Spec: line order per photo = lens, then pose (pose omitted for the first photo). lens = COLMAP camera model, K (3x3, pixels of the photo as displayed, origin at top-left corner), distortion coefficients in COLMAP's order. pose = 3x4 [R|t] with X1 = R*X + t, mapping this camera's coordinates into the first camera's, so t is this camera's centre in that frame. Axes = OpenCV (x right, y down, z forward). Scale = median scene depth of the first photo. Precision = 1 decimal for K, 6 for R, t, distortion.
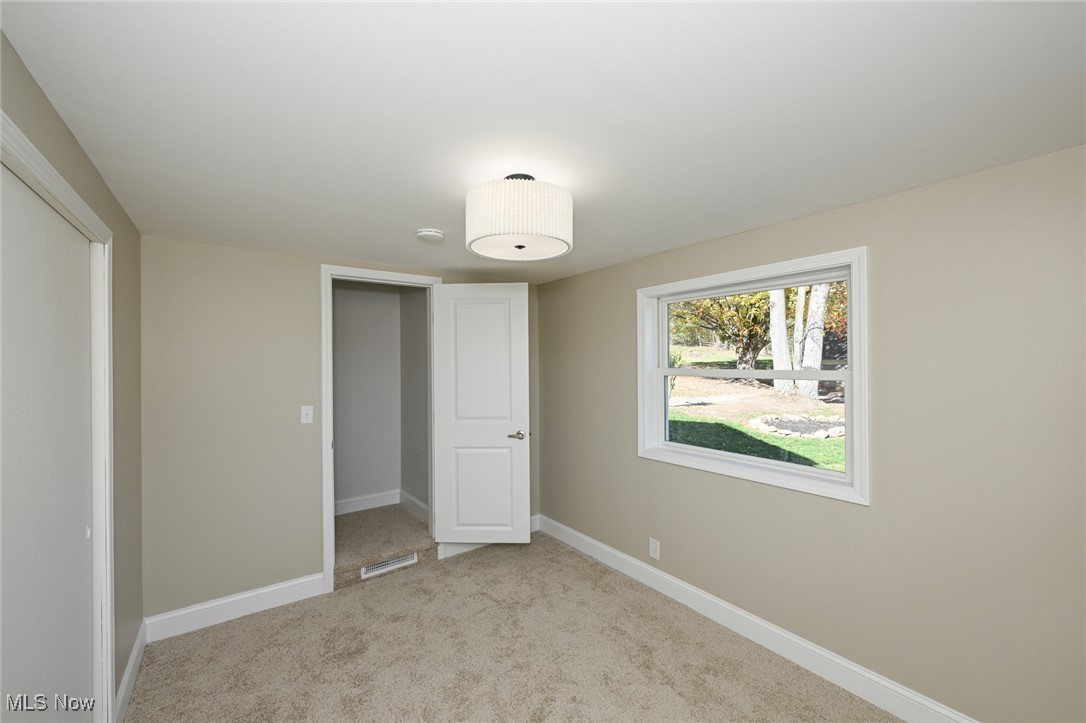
lens RADIAL K [[429.9, 0, 541.5], [0, 429.9, 361.7], [0, 0, 1]] dist [-0.001011, -0.000027]
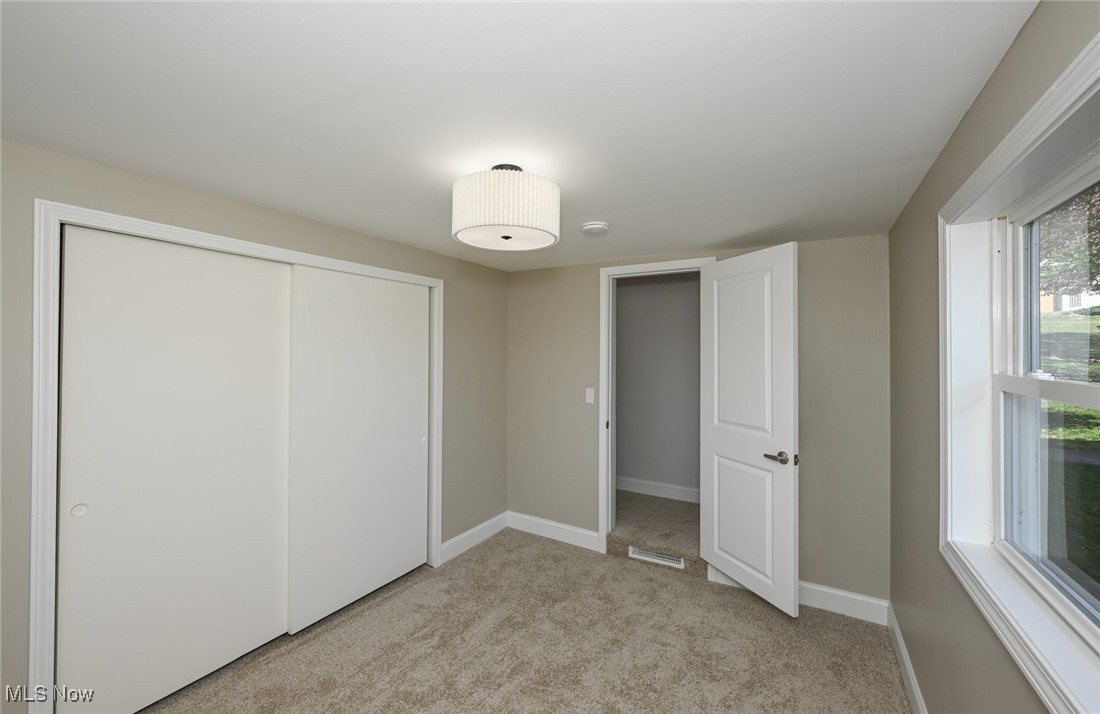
lens RADIAL K [[437.8, 0, 548.4], [0, 437.8, 350.0], [0, 0, 1]] dist [0.000998, -0.000047]
pose [[0.389092, 0.002856, -0.921194, 0.501682], [-0.012916, 0.999914, -0.002356, -0.000962], [0.921108, 0.012815, 0.389095, 0.384724]]
